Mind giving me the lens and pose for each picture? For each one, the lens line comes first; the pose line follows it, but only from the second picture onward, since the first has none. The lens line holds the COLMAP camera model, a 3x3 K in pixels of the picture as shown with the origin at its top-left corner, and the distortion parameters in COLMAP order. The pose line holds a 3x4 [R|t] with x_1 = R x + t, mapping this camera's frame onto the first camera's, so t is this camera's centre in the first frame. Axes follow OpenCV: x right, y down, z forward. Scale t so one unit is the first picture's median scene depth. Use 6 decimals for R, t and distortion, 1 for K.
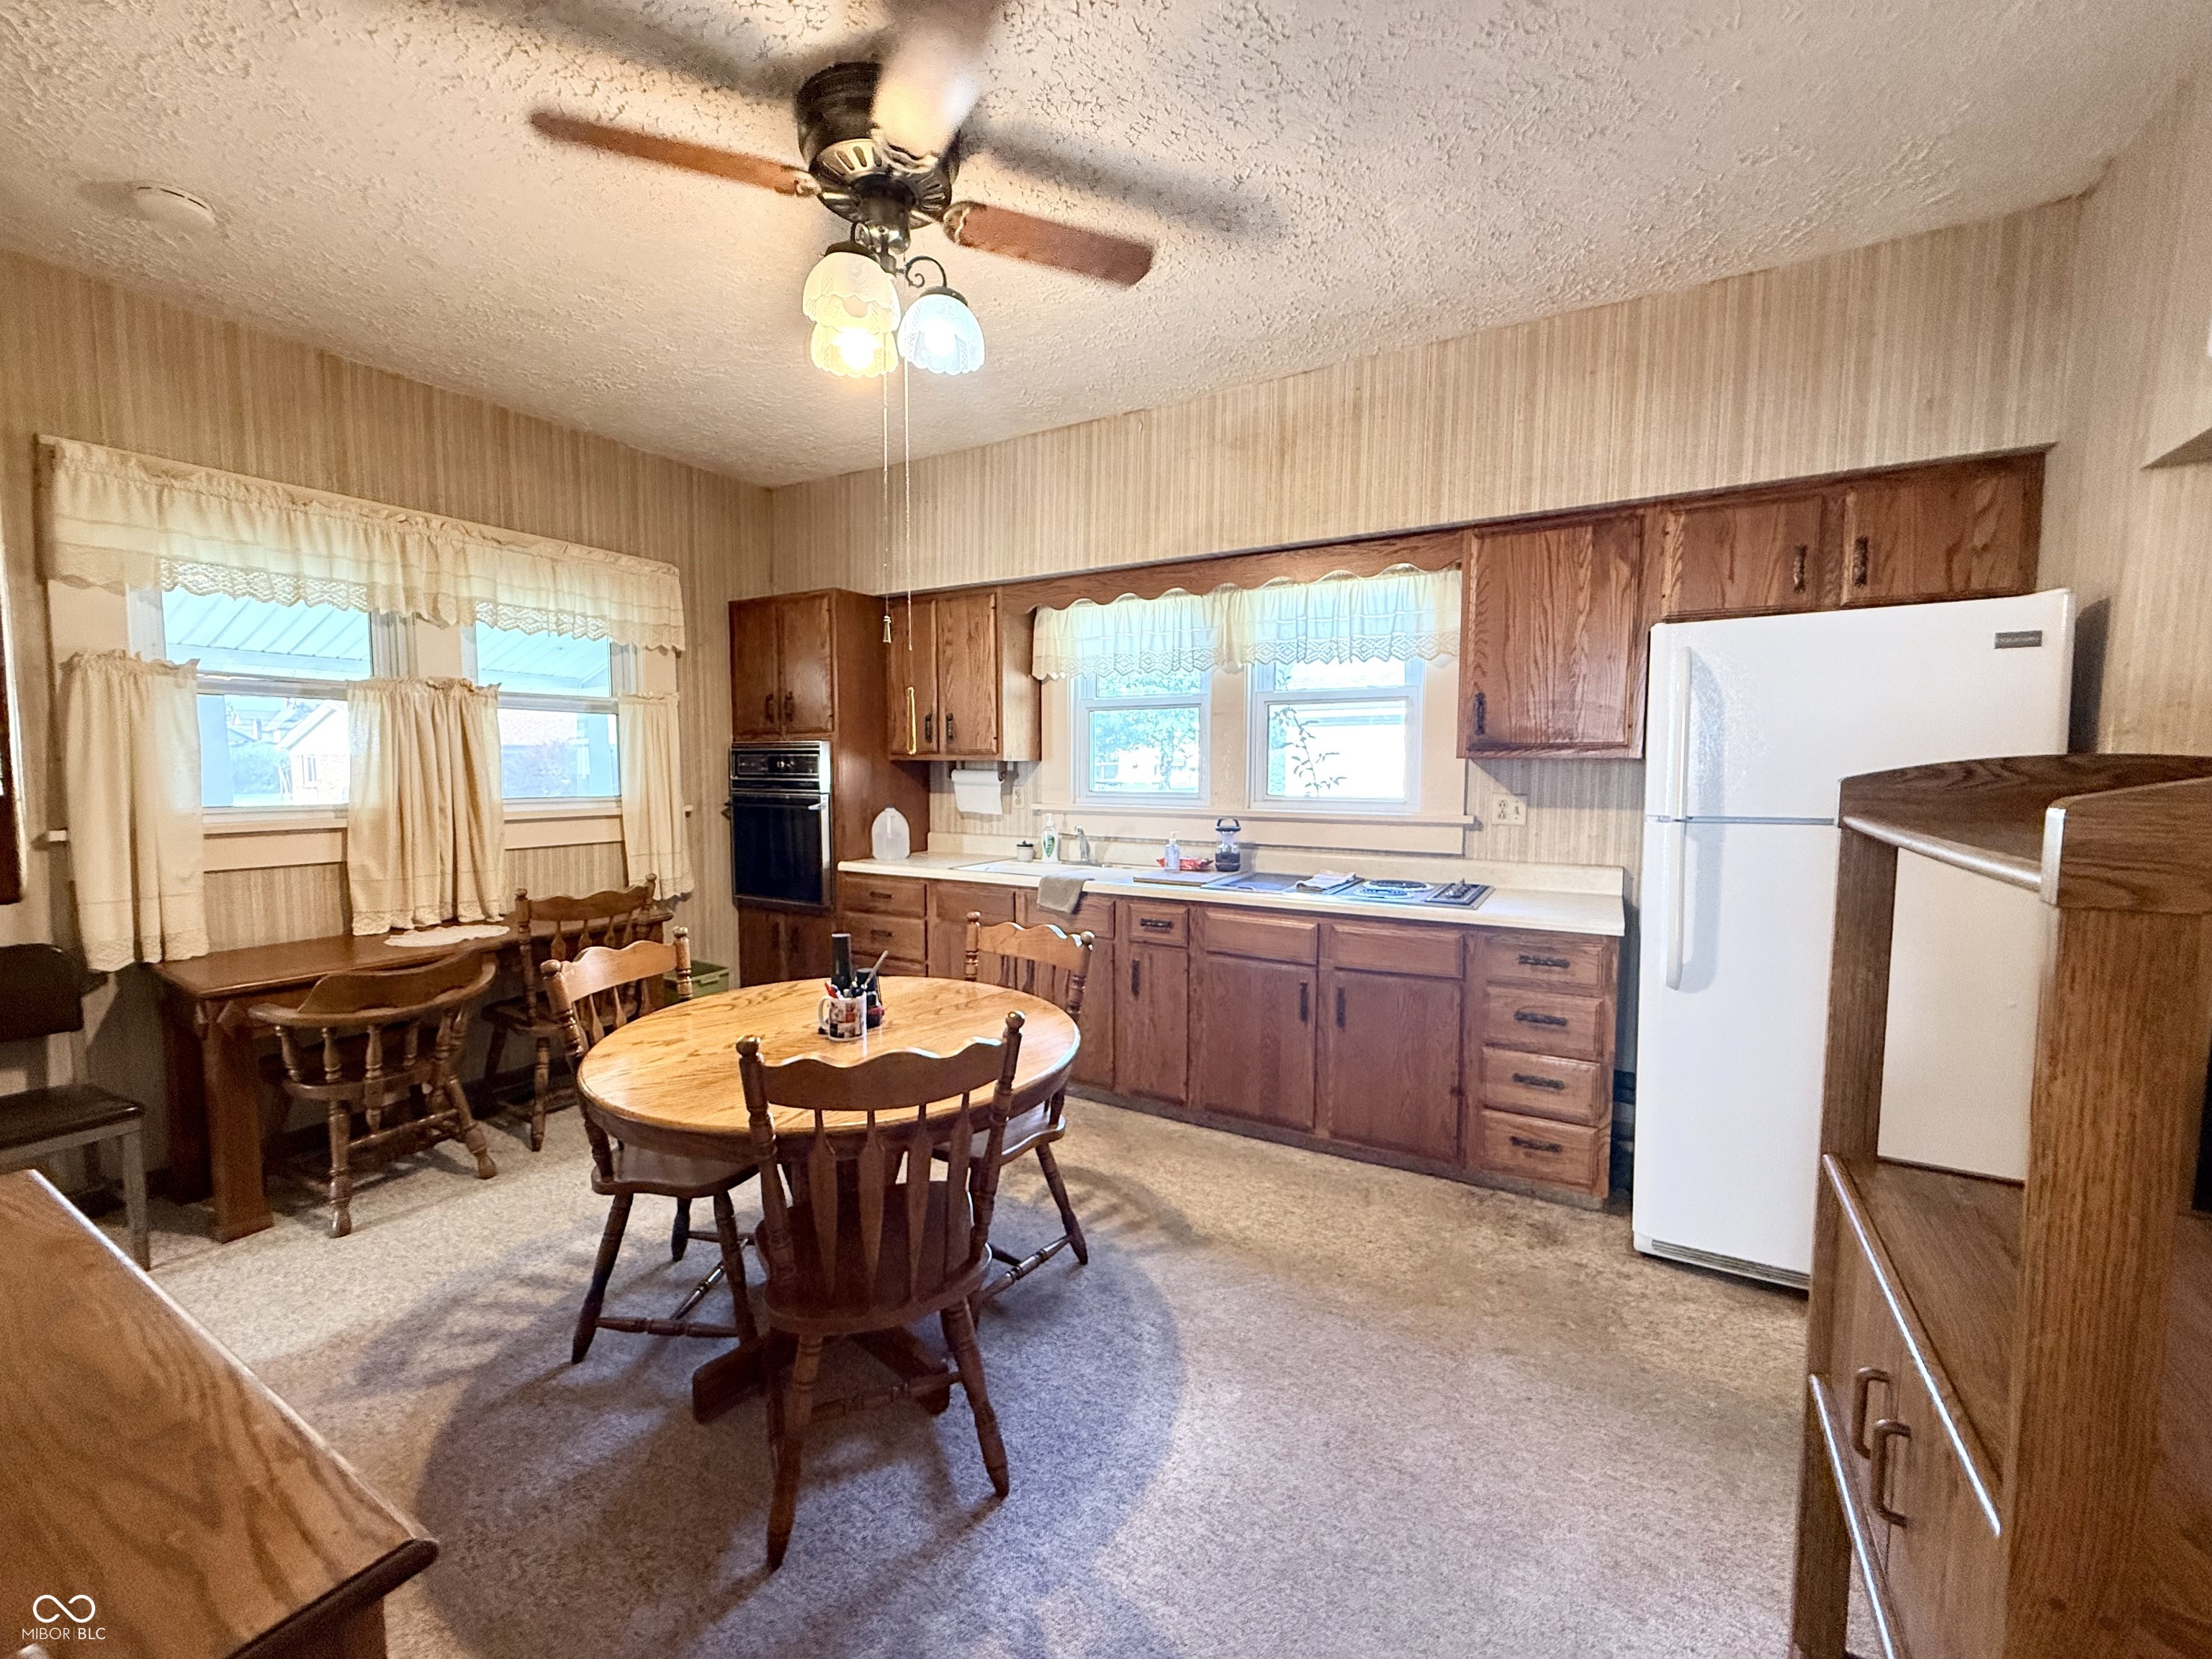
lens RADIAL K [[884.2, 0, 1092.2], [0, 884.2, 827.4], [0, 0, 1]] dist [0.002340, 0.000018]
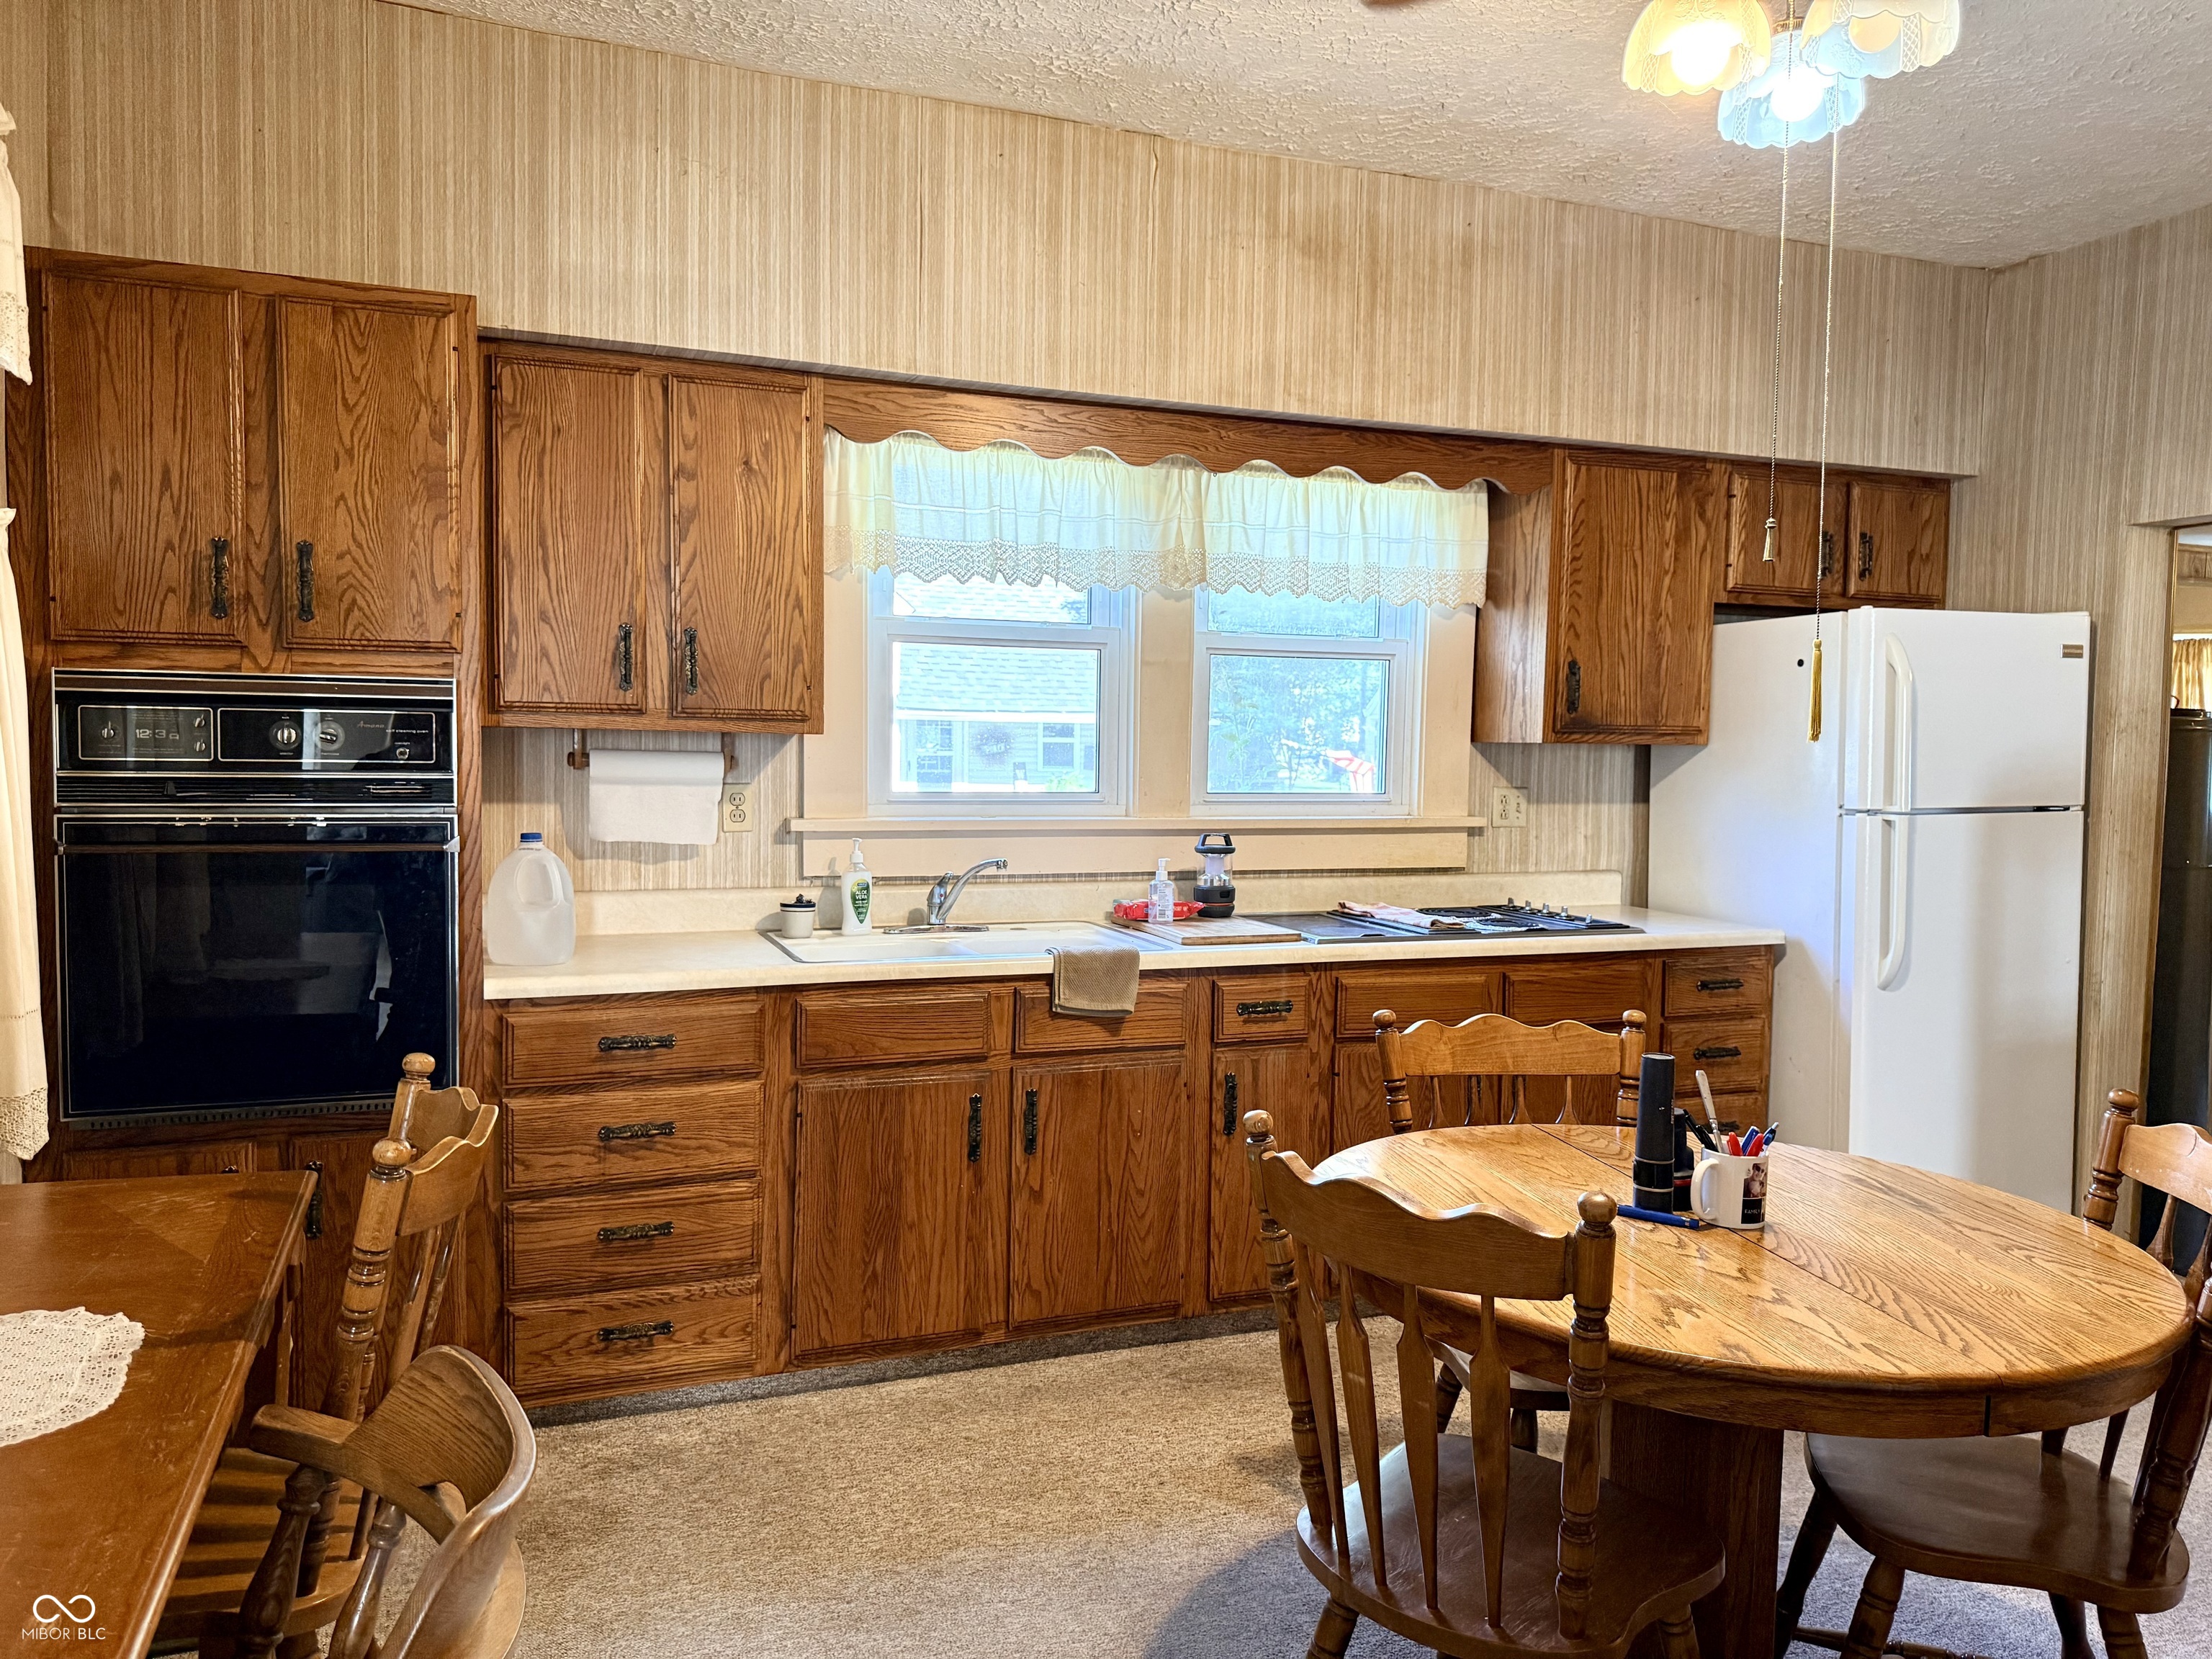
lens RADIAL K [[1537.5, 0, 1122.3], [0, 1537.5, 830.1], [0, 0, 1]] dist [0.031927, -0.012801]
pose [[0.629843, -0.034118, 0.775972, -0.809753], [0.041711, 0.999079, 0.010072, -0.028234], [-0.775601, 0.026023, 0.630686, 0.410954]]
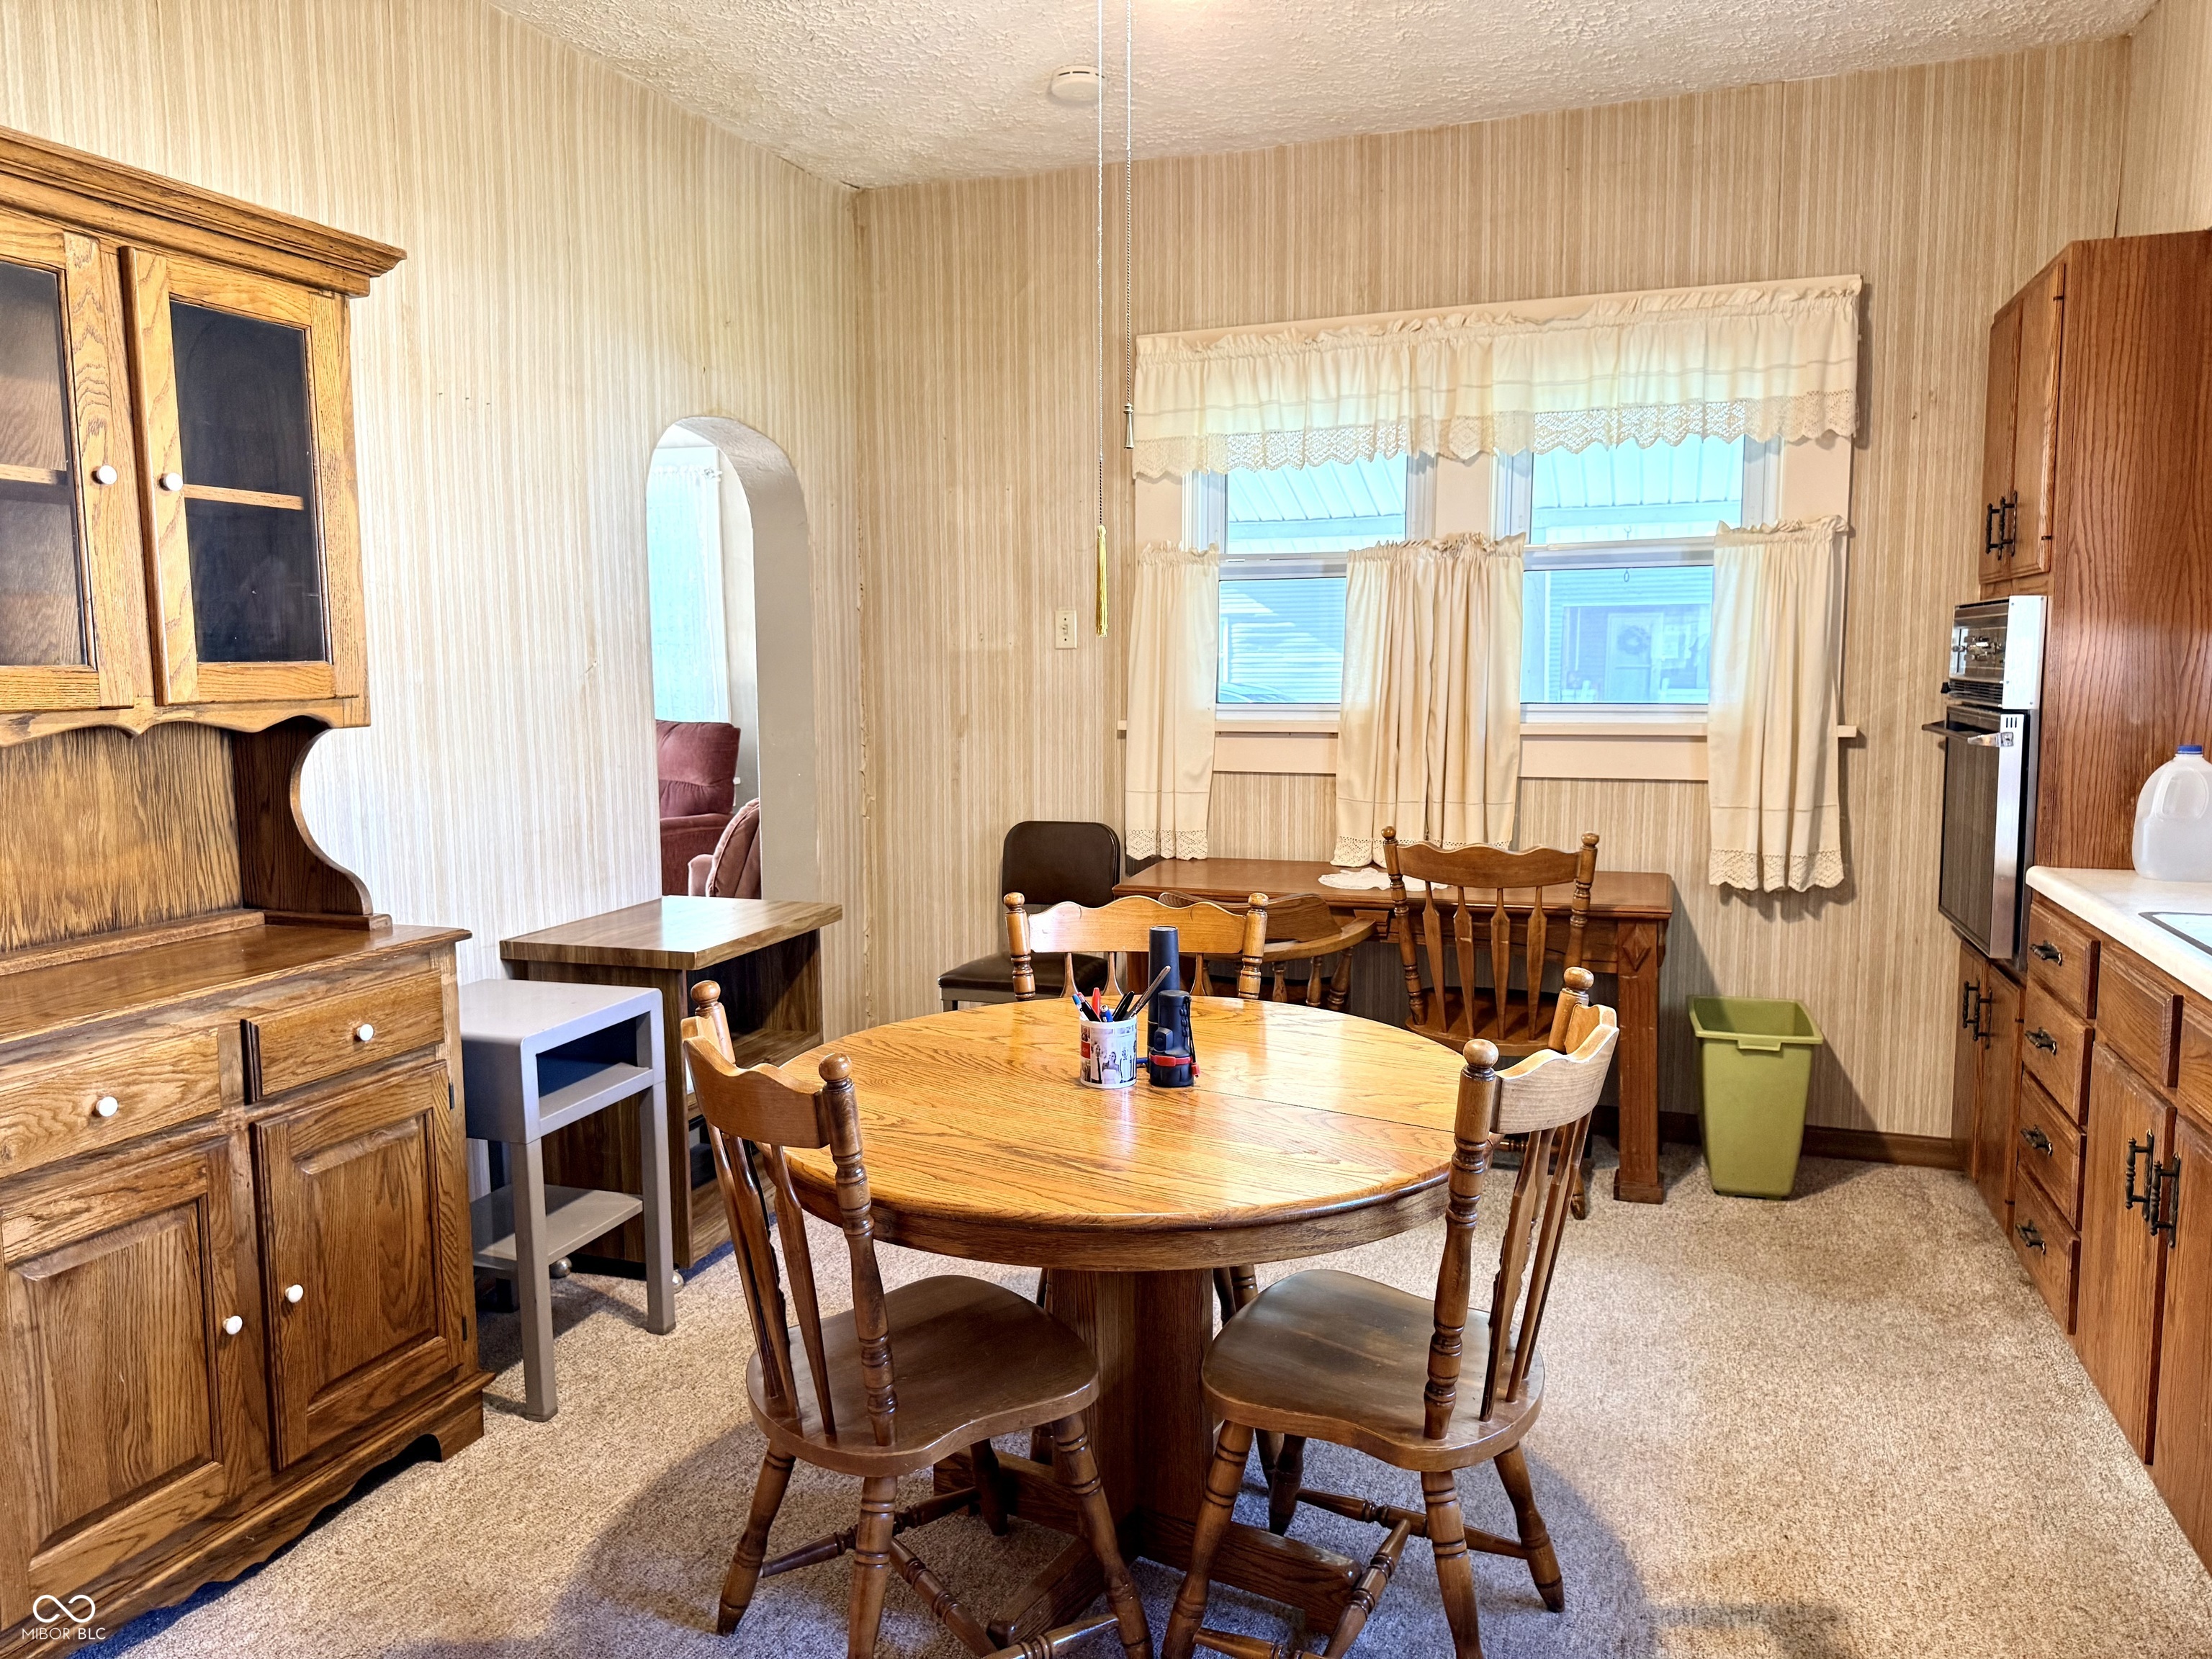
lens RADIAL K [[1537.5, 0, 1102.5], [0, 1537.5, 811.1], [0, 0, 1]] dist [0.031927, -0.012801]
pose [[0.206968, 0.100840, -0.973137, 0.472355], [-0.056483, 0.994246, 0.091015, -0.042394], [0.976716, 0.036128, 0.211473, 0.466569]]
